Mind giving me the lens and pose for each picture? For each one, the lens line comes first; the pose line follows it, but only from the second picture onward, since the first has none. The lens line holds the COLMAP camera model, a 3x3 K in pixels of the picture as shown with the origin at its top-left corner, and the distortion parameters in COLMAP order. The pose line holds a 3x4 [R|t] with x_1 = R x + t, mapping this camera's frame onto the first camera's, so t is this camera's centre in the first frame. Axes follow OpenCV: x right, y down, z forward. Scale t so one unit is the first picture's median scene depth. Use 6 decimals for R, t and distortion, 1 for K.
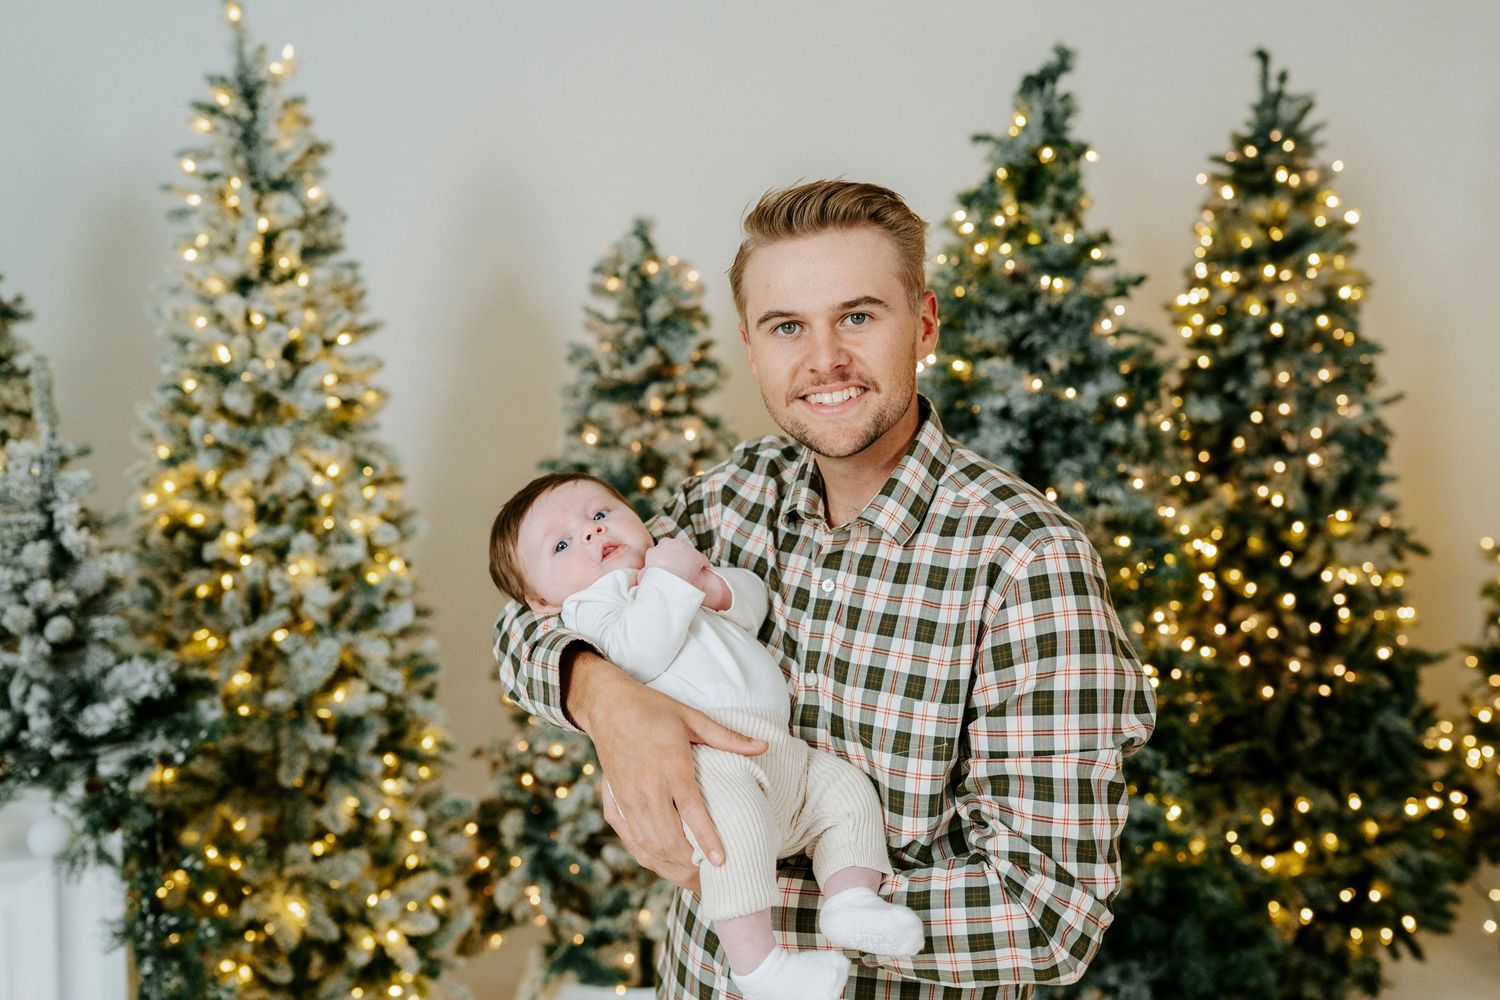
lens RADIAL K [[1490.6, 0, 729.4], [0, 1490.6, 439.0], [0, 0, 1]] dist [-0.006008, 0.001489]
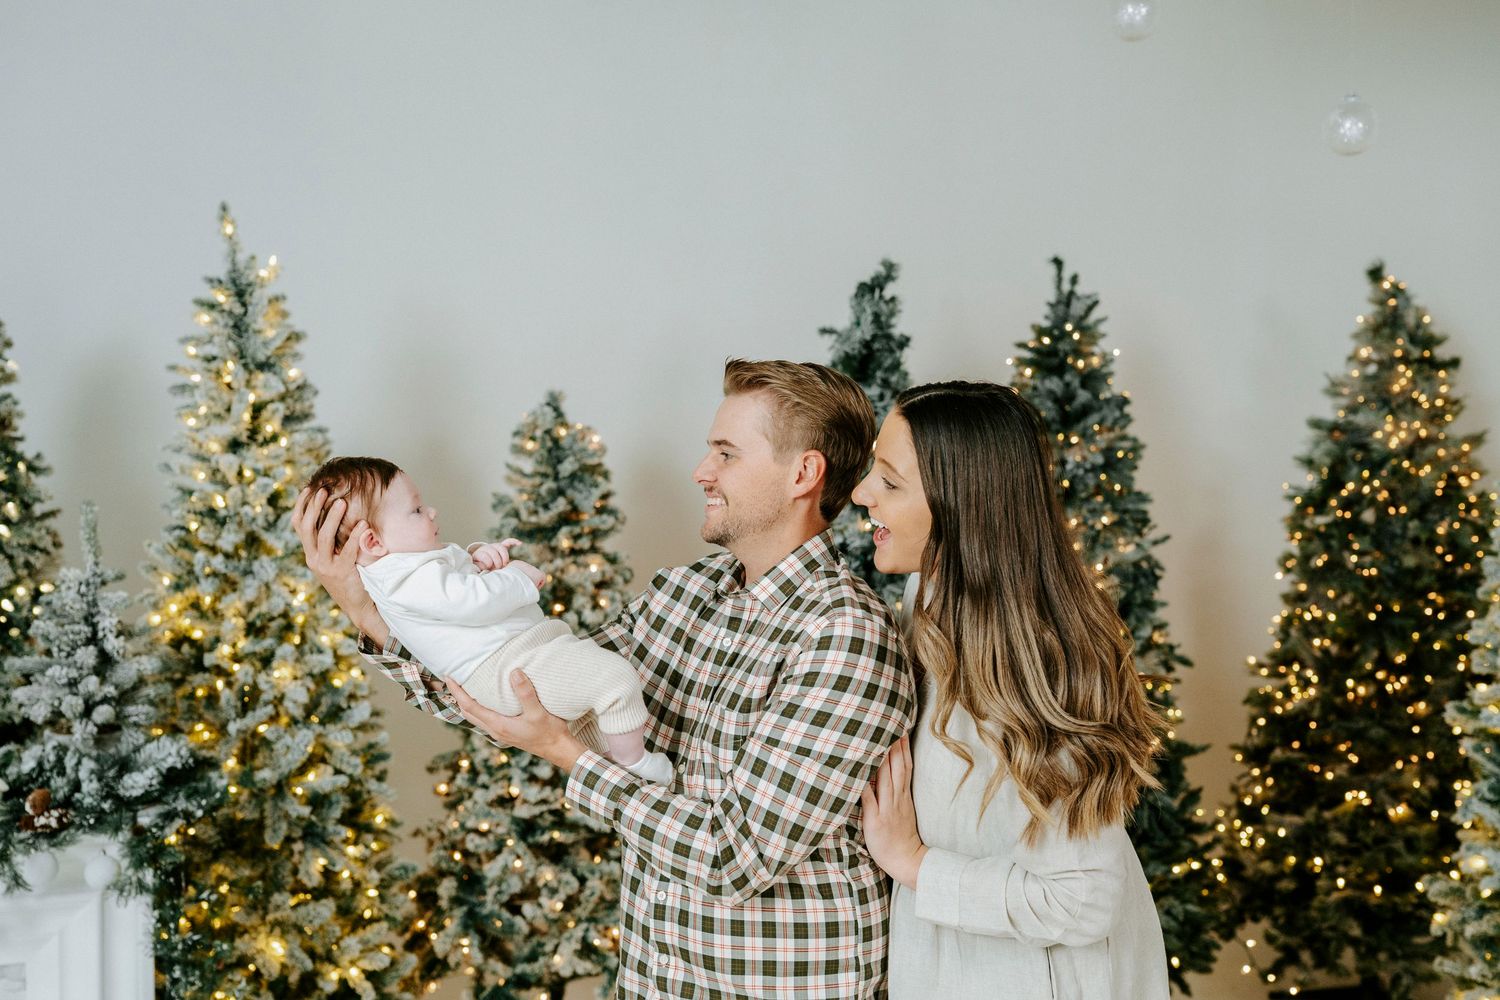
lens RADIAL K [[1578.6, 0, 711.6], [0, 1578.6, 541.0], [0, 0, 1]] dist [-0.000362, -0.004506]
pose [[0.998317, 0.000078, 0.057999, -0.005232], [0.002083, 0.999306, -0.037196, 0.025361], [-0.057962, 0.037254, 0.997623, -0.329229]]
